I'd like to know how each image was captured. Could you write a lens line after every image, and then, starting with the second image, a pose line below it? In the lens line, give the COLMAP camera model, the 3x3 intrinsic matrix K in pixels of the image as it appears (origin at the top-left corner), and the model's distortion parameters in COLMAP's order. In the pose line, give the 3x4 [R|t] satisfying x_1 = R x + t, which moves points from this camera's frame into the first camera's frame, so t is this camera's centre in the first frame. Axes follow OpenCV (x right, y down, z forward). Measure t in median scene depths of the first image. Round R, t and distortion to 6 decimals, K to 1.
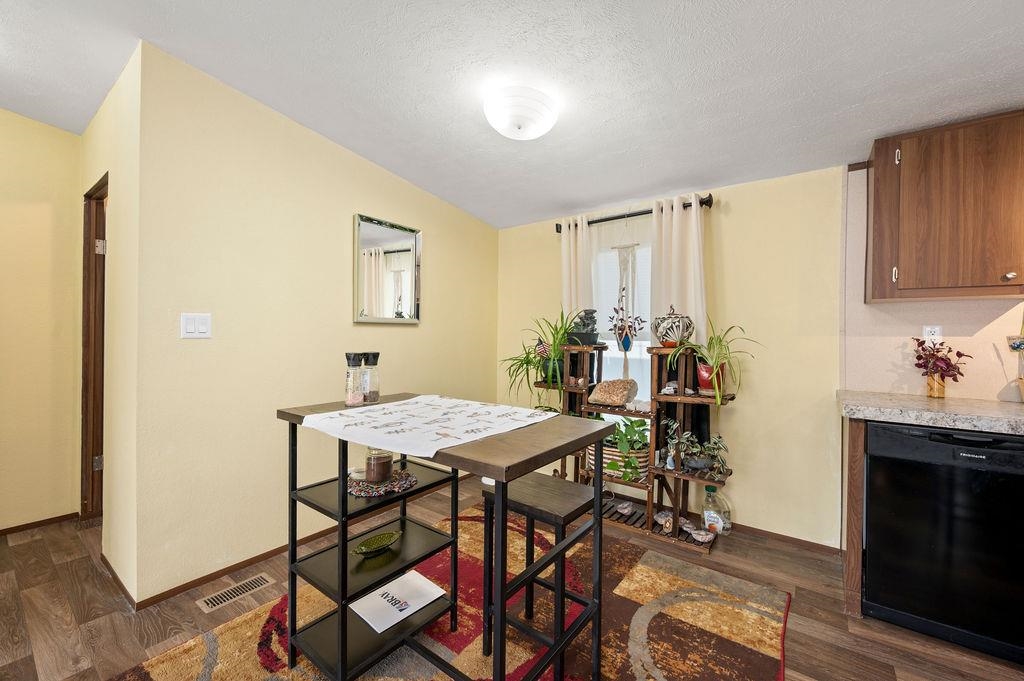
lens RADIAL K [[412.6, 0, 498.8], [0, 412.6, 336.5], [0, 0, 1]] dist [0.000271, -0.000039]
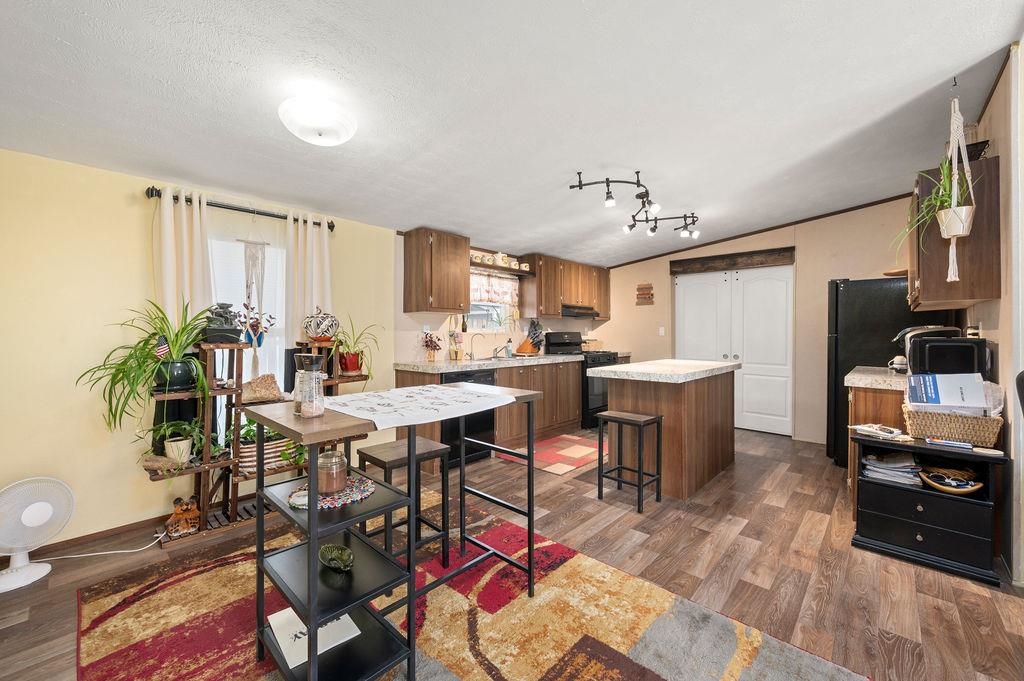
lens RADIAL K [[402.5, 0, 519.0], [0, 402.5, 333.9], [0, 0, 1]] dist [-0.000851, -0.000032]
pose [[0.081027, -0.014323, 0.996609, -0.892175], [0.004292, 0.999892, 0.014021, -0.011690], [-0.996703, 0.003141, 0.081080, 0.414683]]
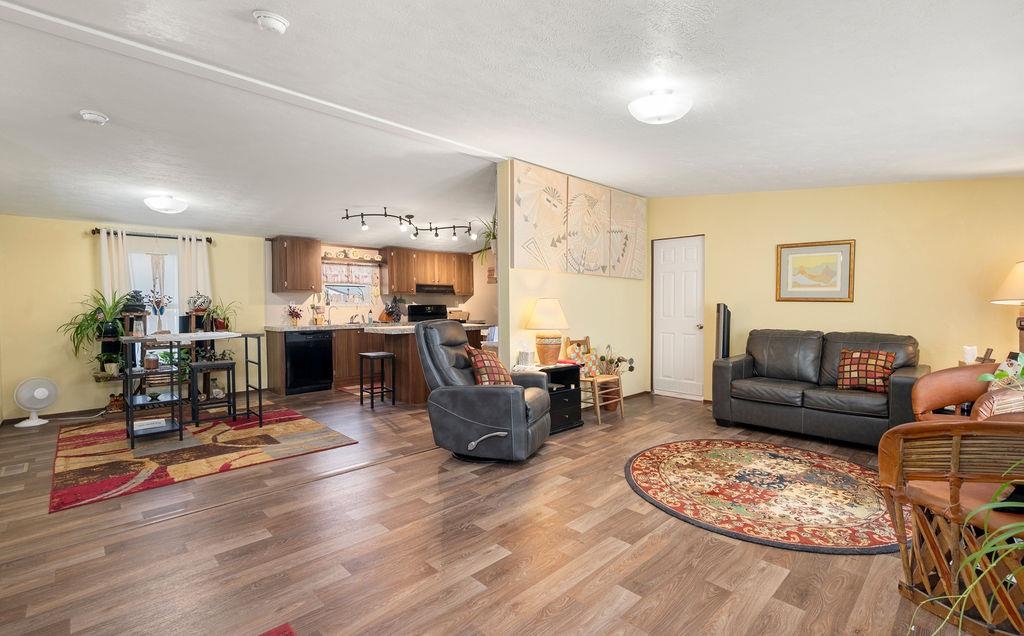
lens RADIAL K [[453.5, 0, 536.7], [0, 453.5, 318.6], [0, 0, 1]] dist [-0.000296, -0.000562]
pose [[0.121383, -0.041880, 0.991722, -2.005093], [0.008239, 0.999118, 0.041184, -0.021497], [-0.992572, 0.003172, 0.121621, -1.149940]]
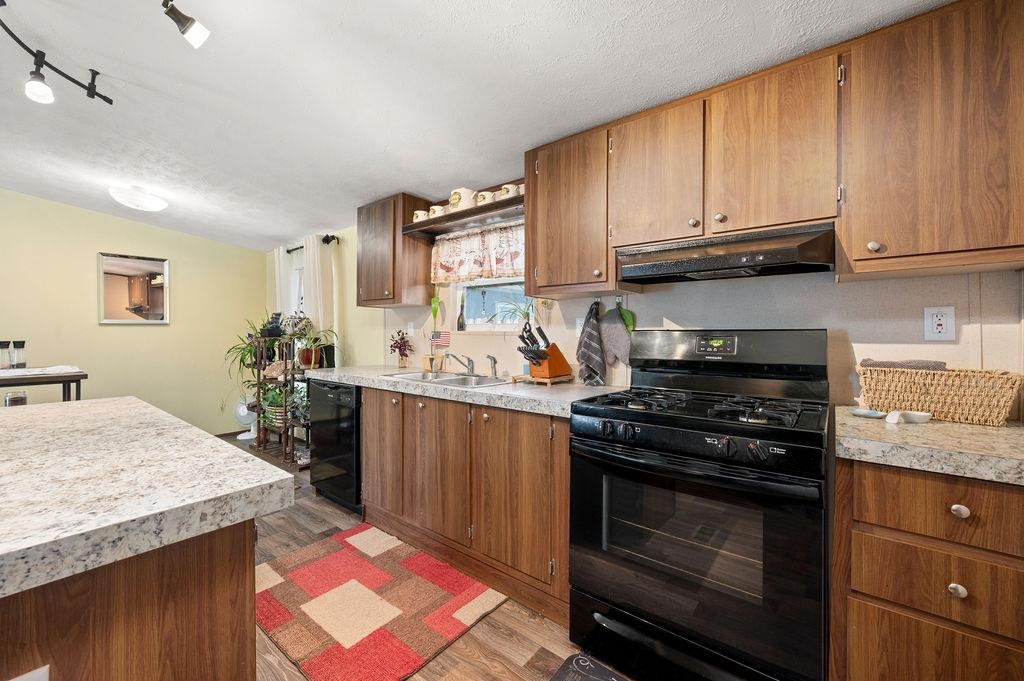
lens RADIAL K [[407.1, 0, 515.3], [0, 407.1, 336.7], [0, 0, 1]] dist [-0.000730, -0.000196]
pose [[0.999855, -0.009507, -0.014107, 1.528743], [0.009598, 0.999934, 0.006350, 0.022962], [0.014046, -0.006485, 0.999880, -0.577598]]
